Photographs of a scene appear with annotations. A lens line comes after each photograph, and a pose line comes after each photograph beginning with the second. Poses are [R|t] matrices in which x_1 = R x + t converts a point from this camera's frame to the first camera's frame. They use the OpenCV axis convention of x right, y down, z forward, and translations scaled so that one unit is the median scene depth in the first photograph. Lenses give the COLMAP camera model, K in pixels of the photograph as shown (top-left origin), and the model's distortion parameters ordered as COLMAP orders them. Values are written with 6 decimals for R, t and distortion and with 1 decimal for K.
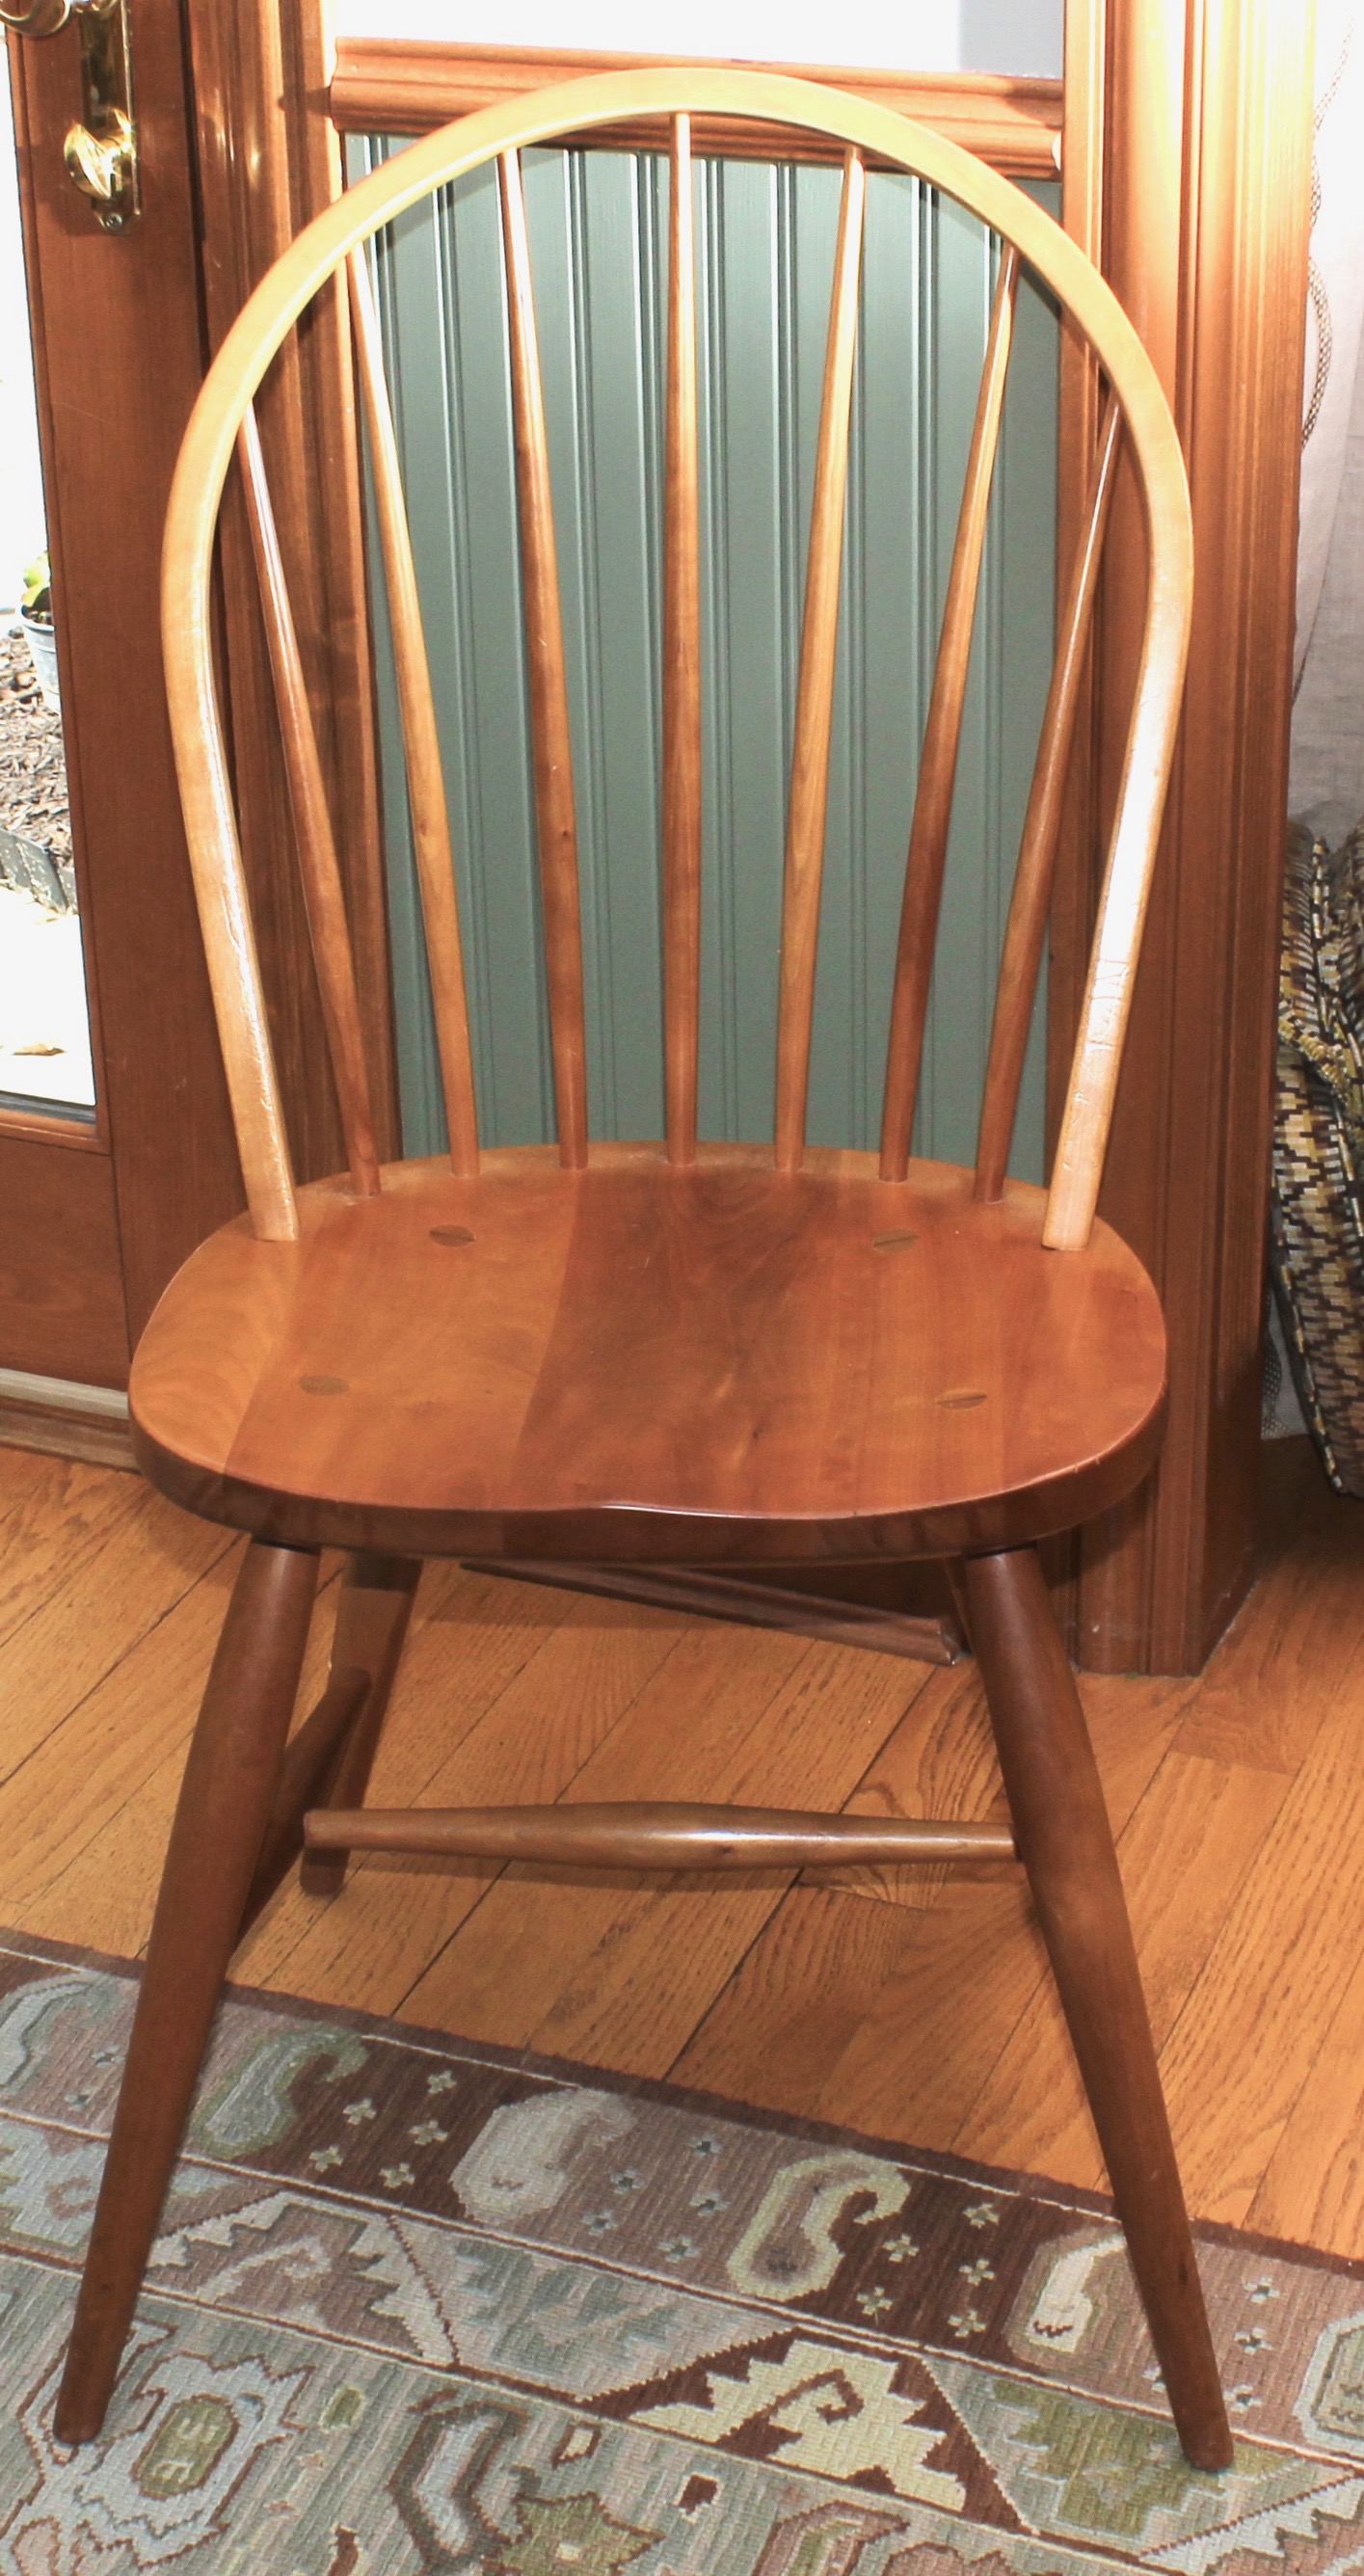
lens RADIAL K [[4165.7, 0, 683.2], [0, 4165.7, 1273.7], [0, 0, 1]] dist [-0.115605, 0.000000]
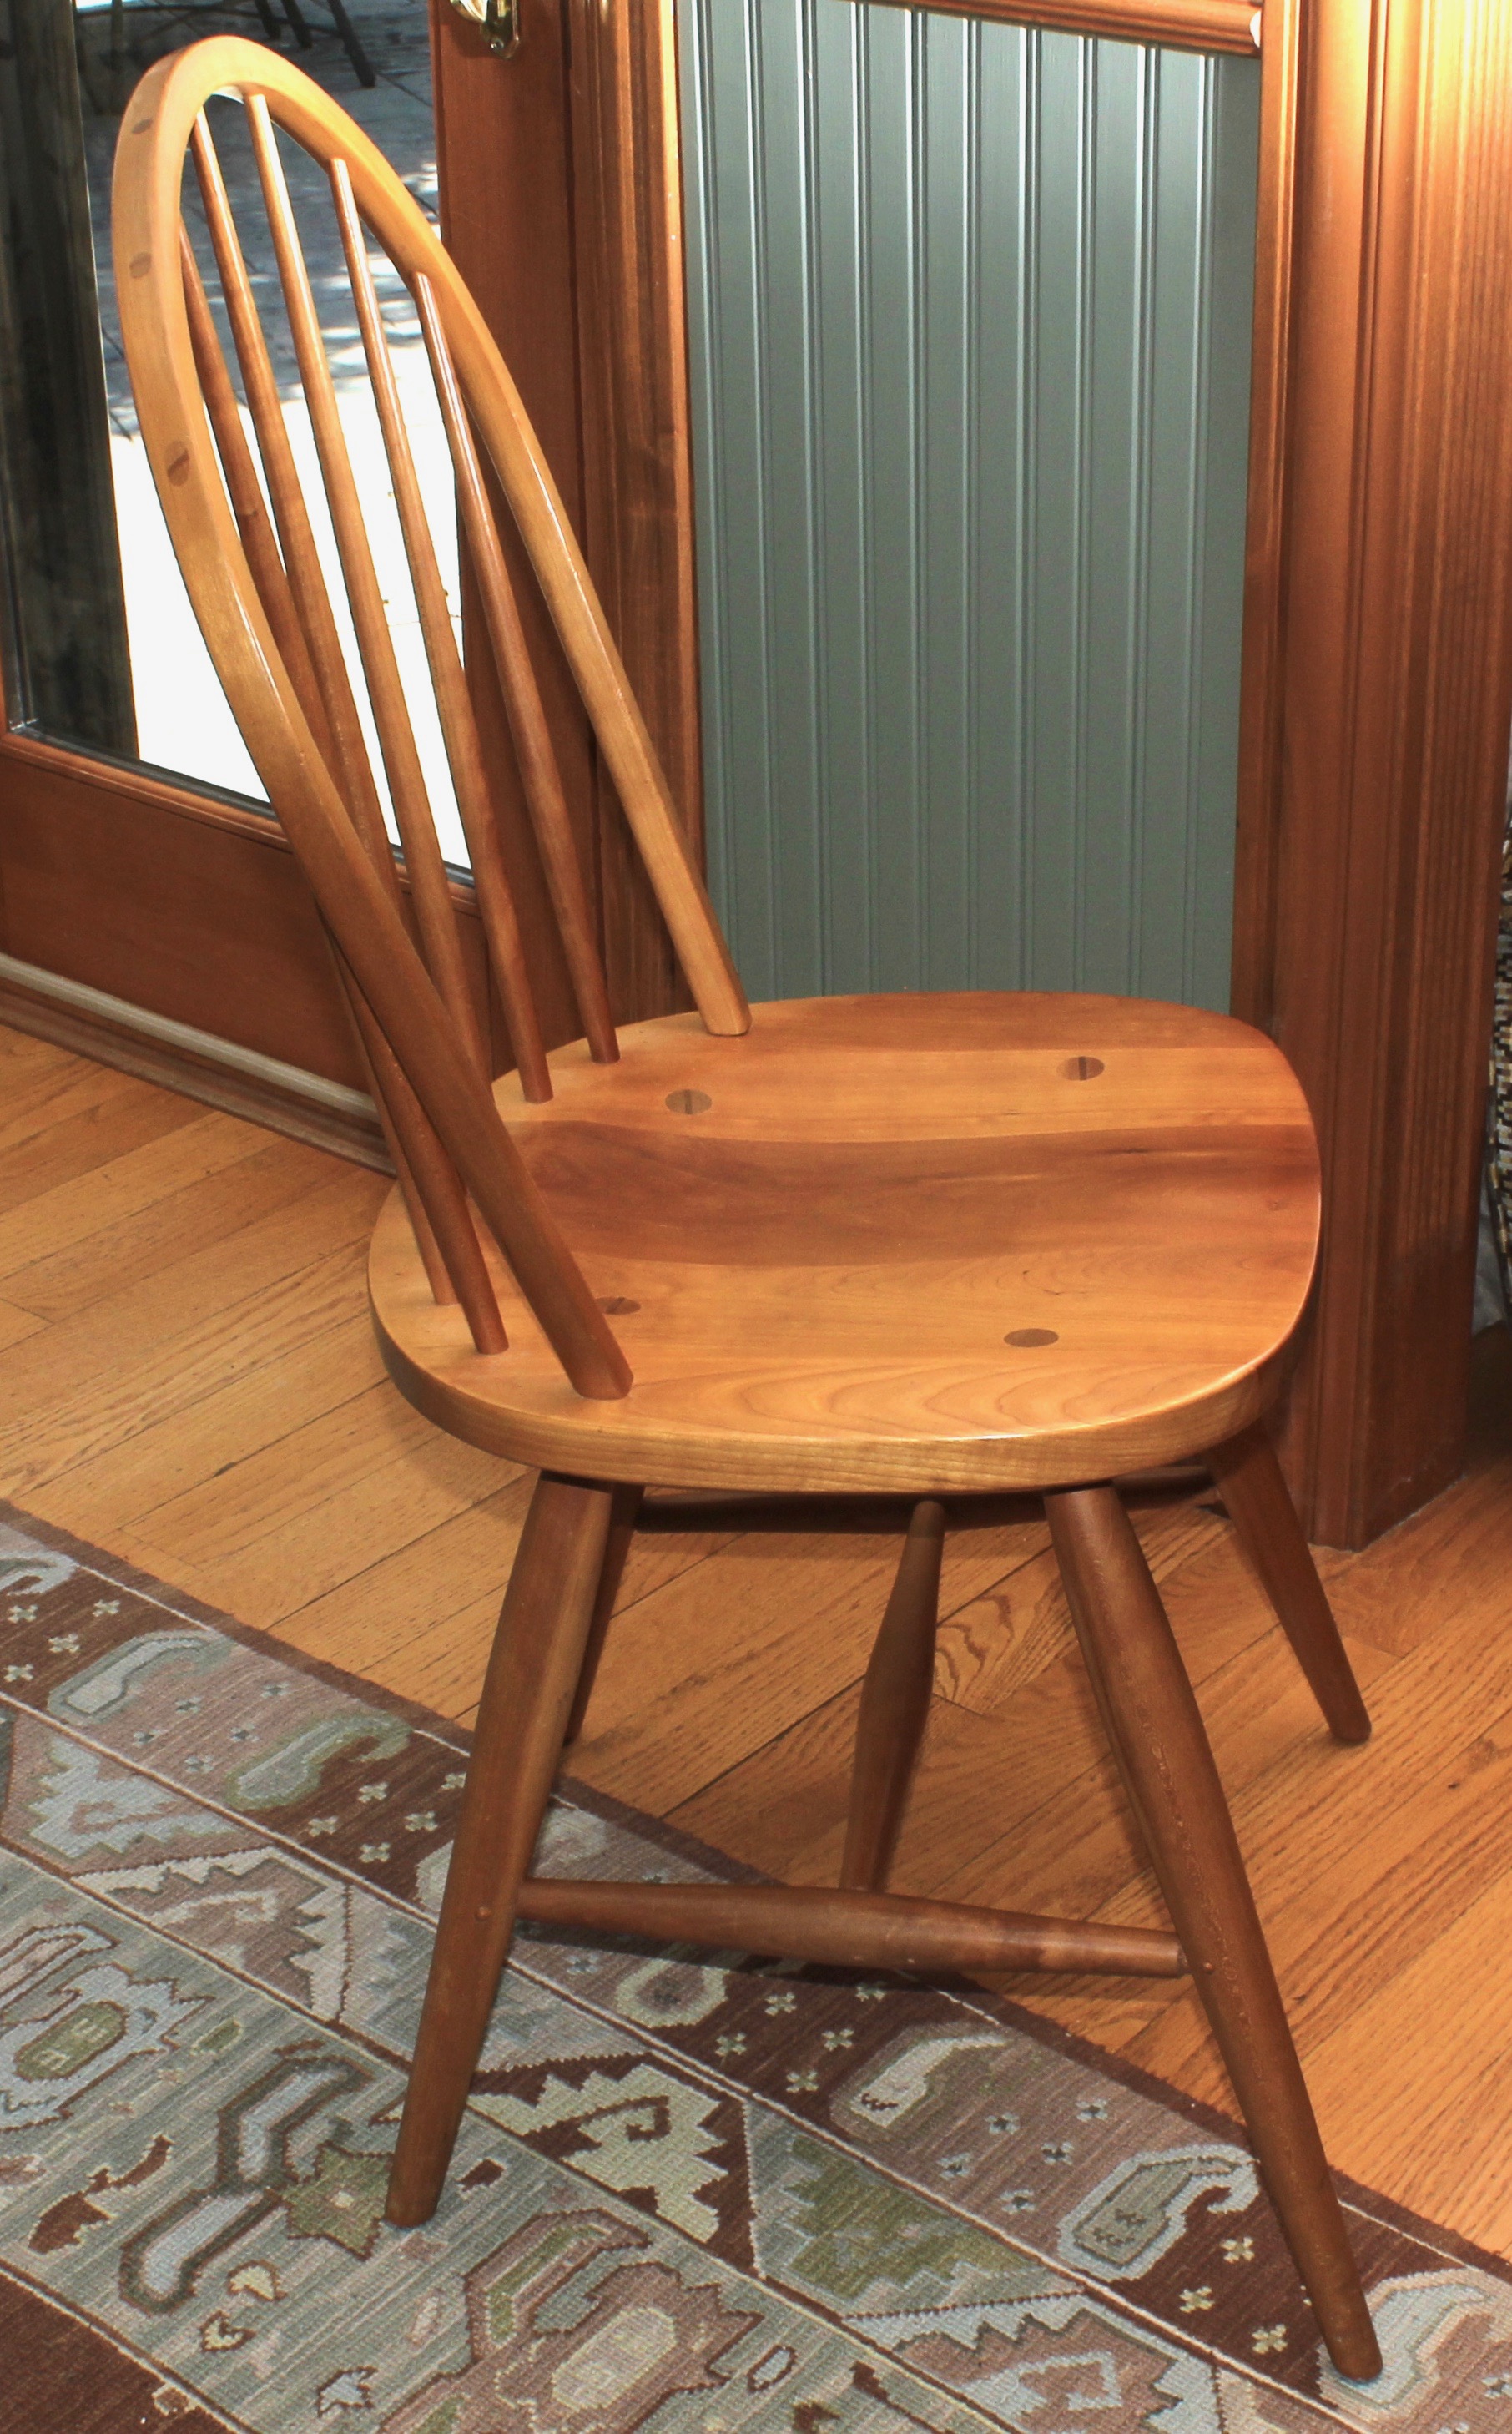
lens RADIAL K [[4006.7, 0, 755.4], [0, 4006.7, 1229.9], [0, 0, 1]] dist [-0.097688, 0.000000]
pose [[0.954166, 0.145522, -0.261514, 0.292284], [-0.141139, 0.989351, 0.035573, 0.005974], [0.263906, 0.002967, 0.964544, 0.019987]]
